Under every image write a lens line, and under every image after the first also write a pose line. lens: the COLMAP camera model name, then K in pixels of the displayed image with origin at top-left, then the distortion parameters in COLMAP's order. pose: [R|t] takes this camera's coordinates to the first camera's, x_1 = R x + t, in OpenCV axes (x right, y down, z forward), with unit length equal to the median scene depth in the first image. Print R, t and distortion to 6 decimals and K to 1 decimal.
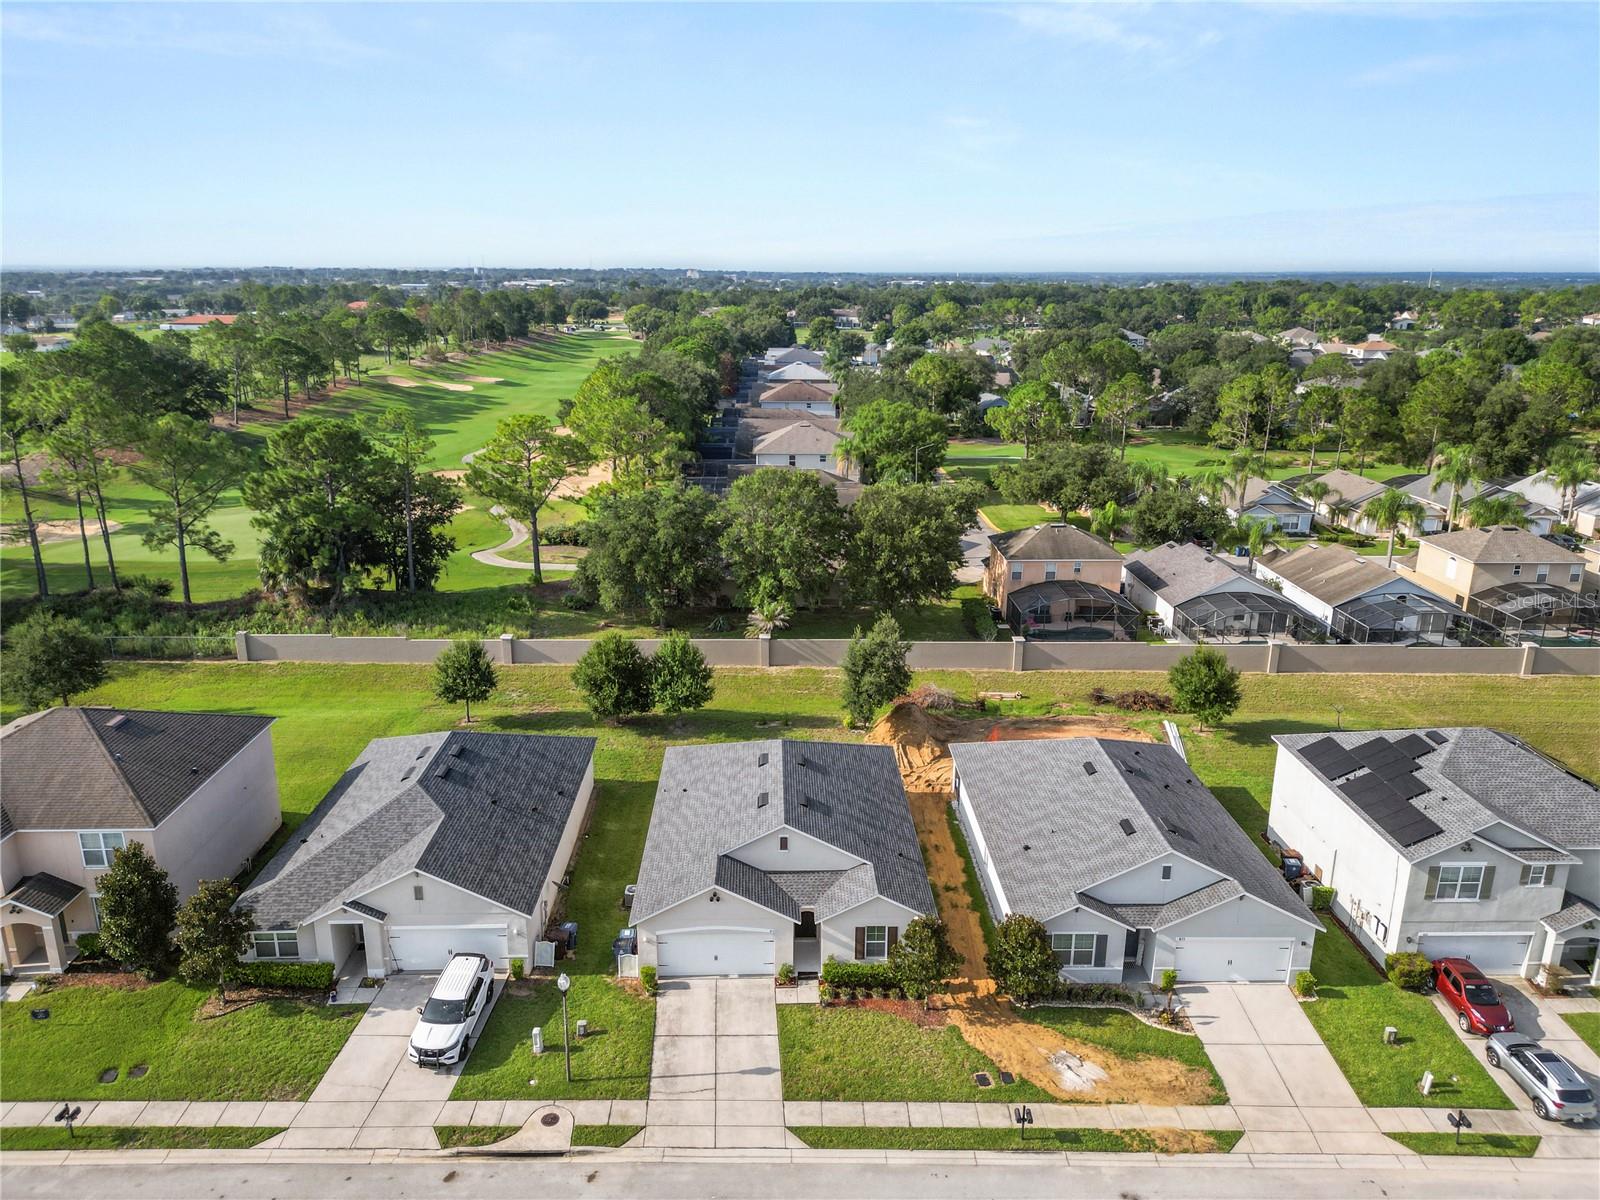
lens RADIAL K [[1132.6, 0, 802.1], [0, 1132.6, 592.2], [0, 0, 1]] dist [0.059349, -0.053126]
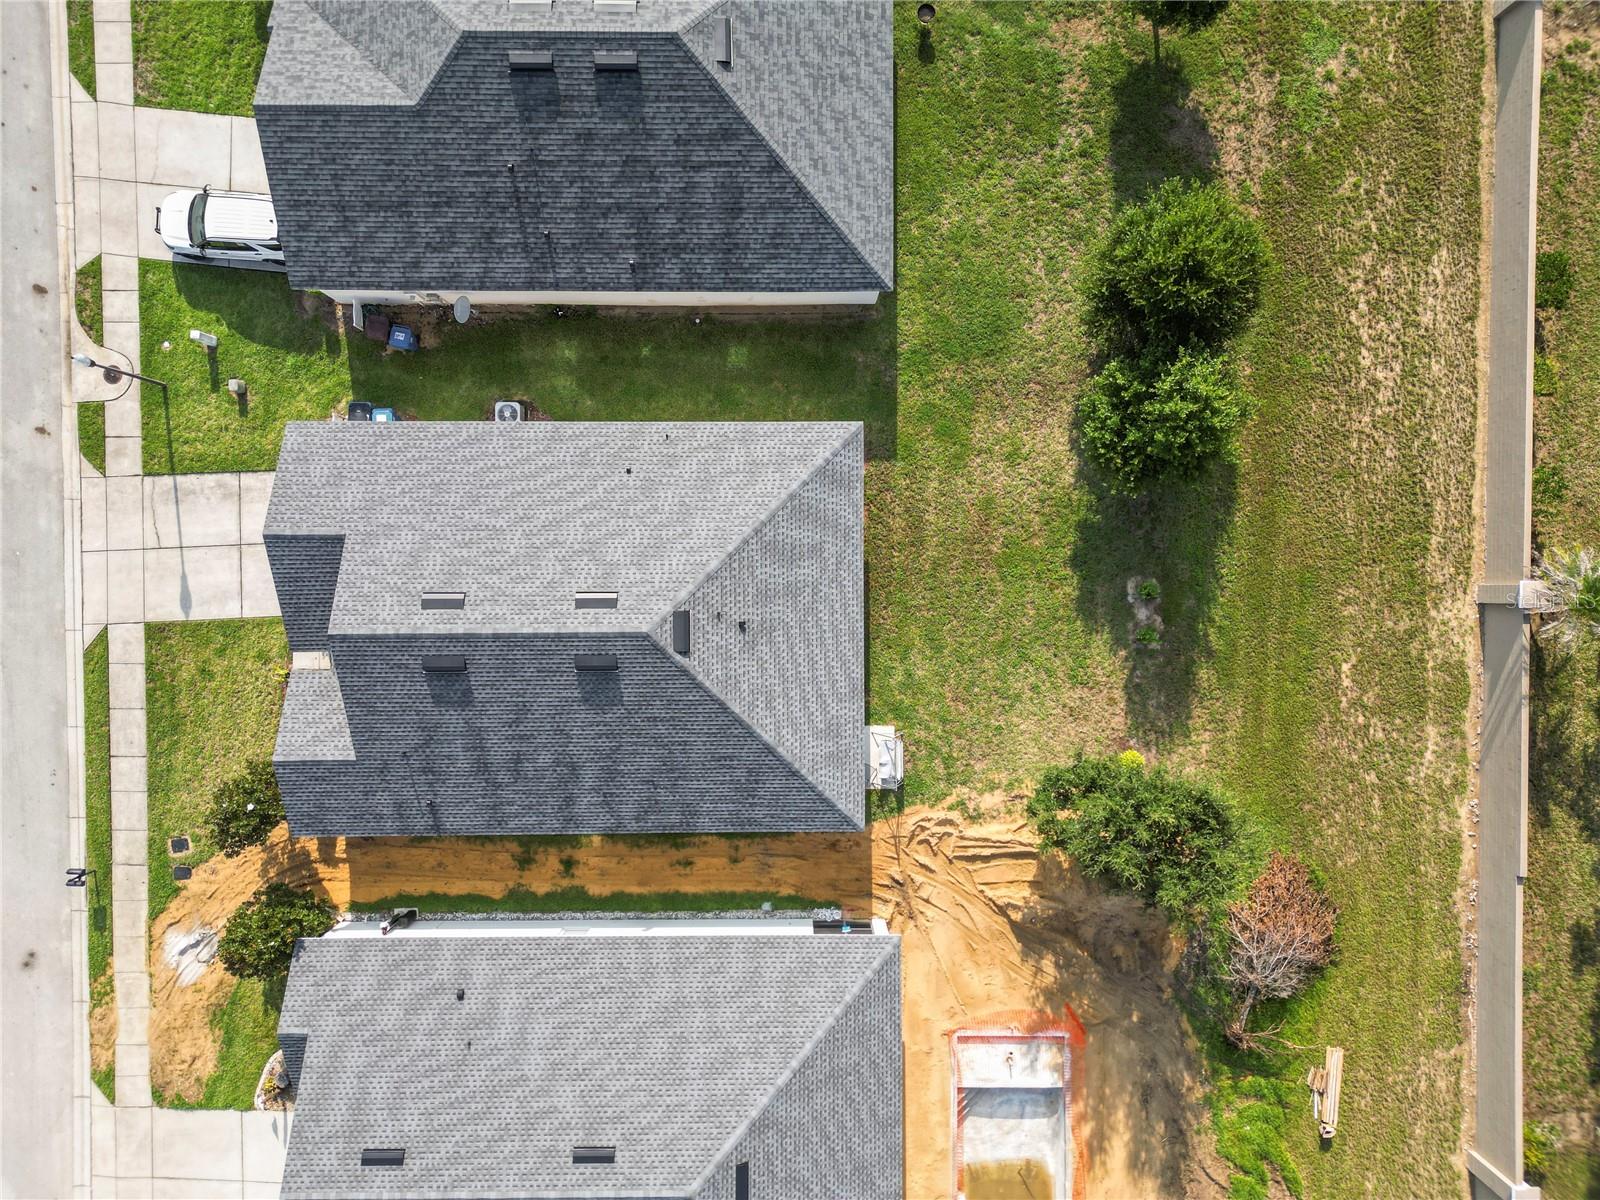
lens RADIAL K [[1132.6, 0, 798.7], [0, 1132.6, 594.5], [0, 0, 1]] dist [0.059349, -0.053126]
pose [[-0.024302, 0.999645, 0.010947, -0.061851], [-0.276464, -0.017243, 0.960870, -0.585029], [0.960717, 0.020324, 0.276785, 1.244003]]
